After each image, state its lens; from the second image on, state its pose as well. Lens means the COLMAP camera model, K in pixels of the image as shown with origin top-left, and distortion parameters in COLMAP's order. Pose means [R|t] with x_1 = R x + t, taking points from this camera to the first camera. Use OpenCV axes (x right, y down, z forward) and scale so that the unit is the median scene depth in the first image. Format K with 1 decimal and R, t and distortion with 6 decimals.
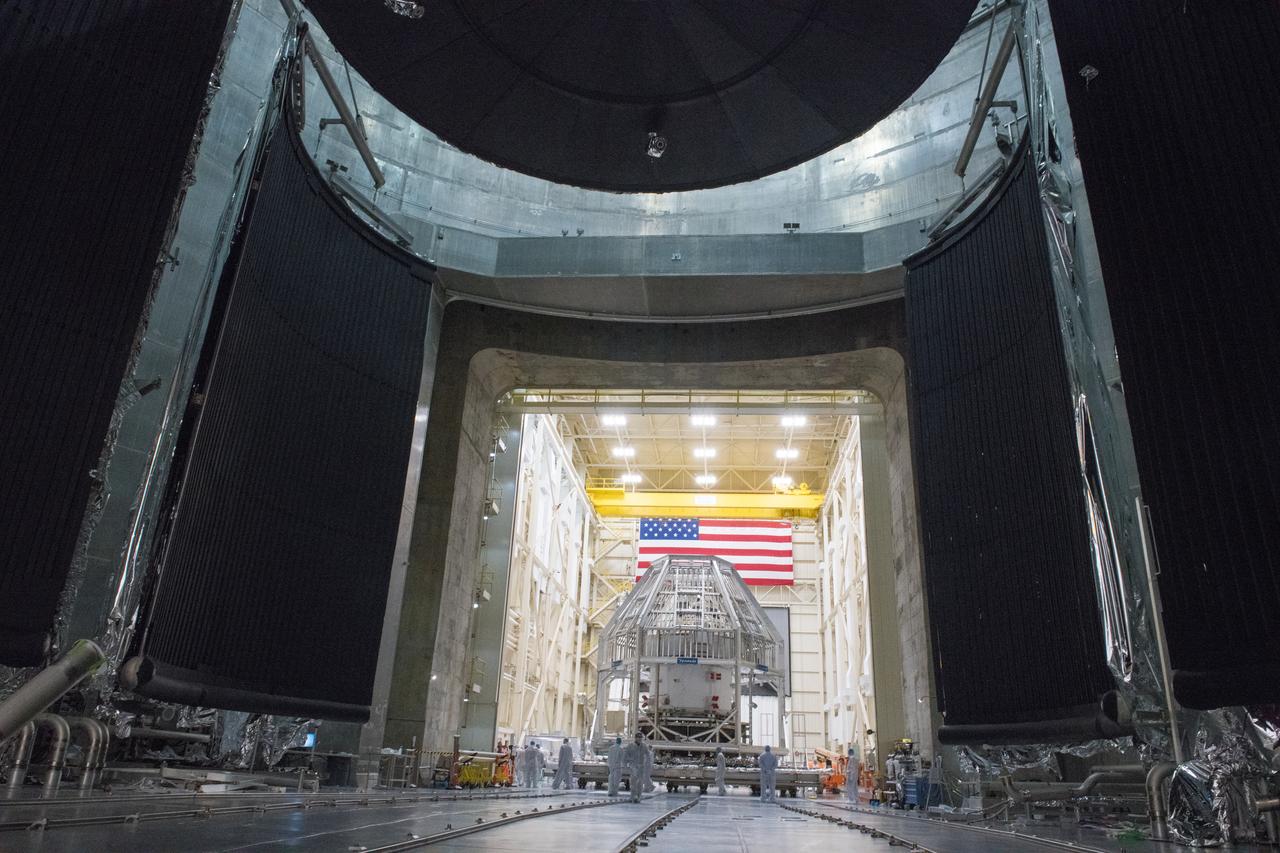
lens RADIAL K [[927.9, 0, 640.0], [0, 927.9, 426.5], [0, 0, 1]] dist [-0.003859, -0.000666]
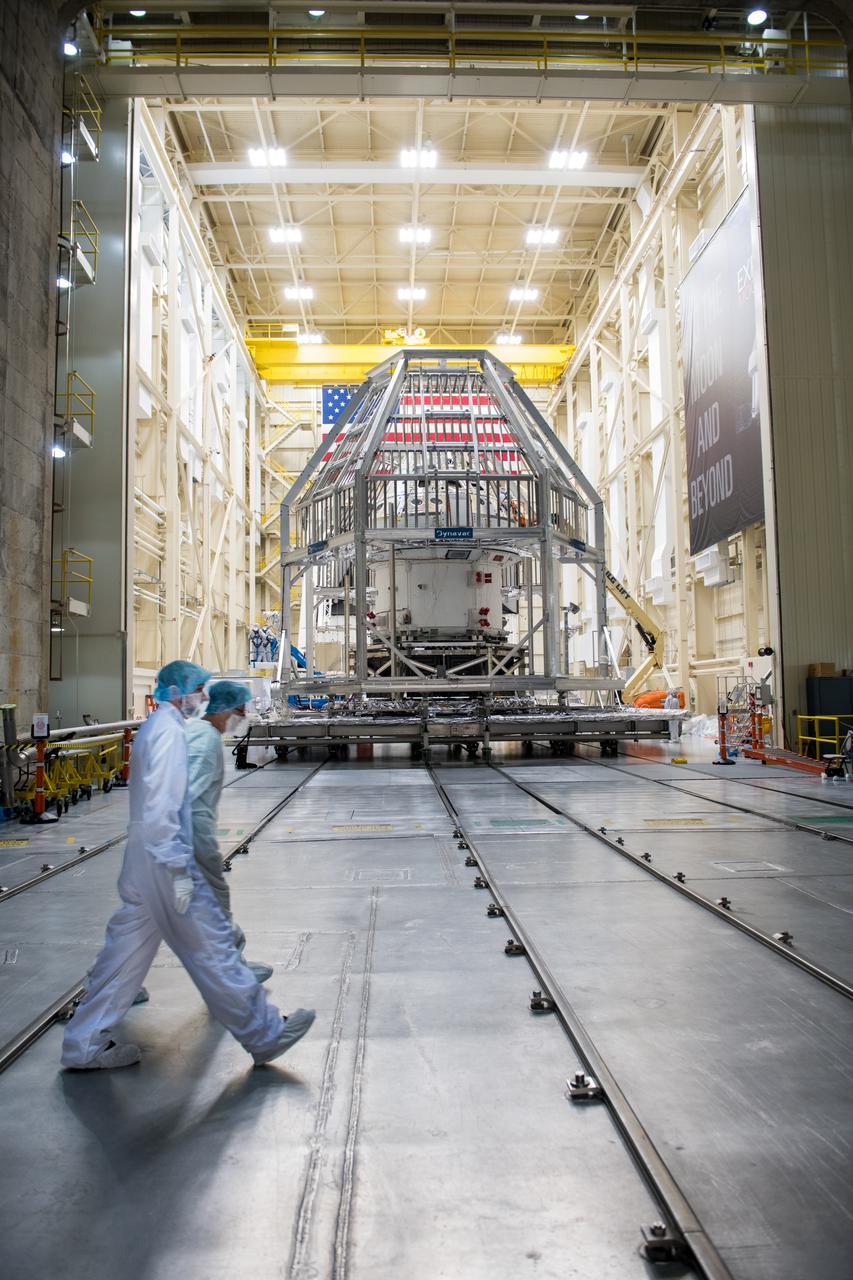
lens RADIAL K [[927.9, 0, 426.5], [0, 927.9, 640.0], [0, 0, 1]] dist [-0.003859, -0.000666]
pose [[0.990785, -0.045546, 0.127559, -0.027900], [0.005778, 0.955121, 0.296161, 0.085530], [-0.135323, -0.292694, 0.946582, 0.275705]]
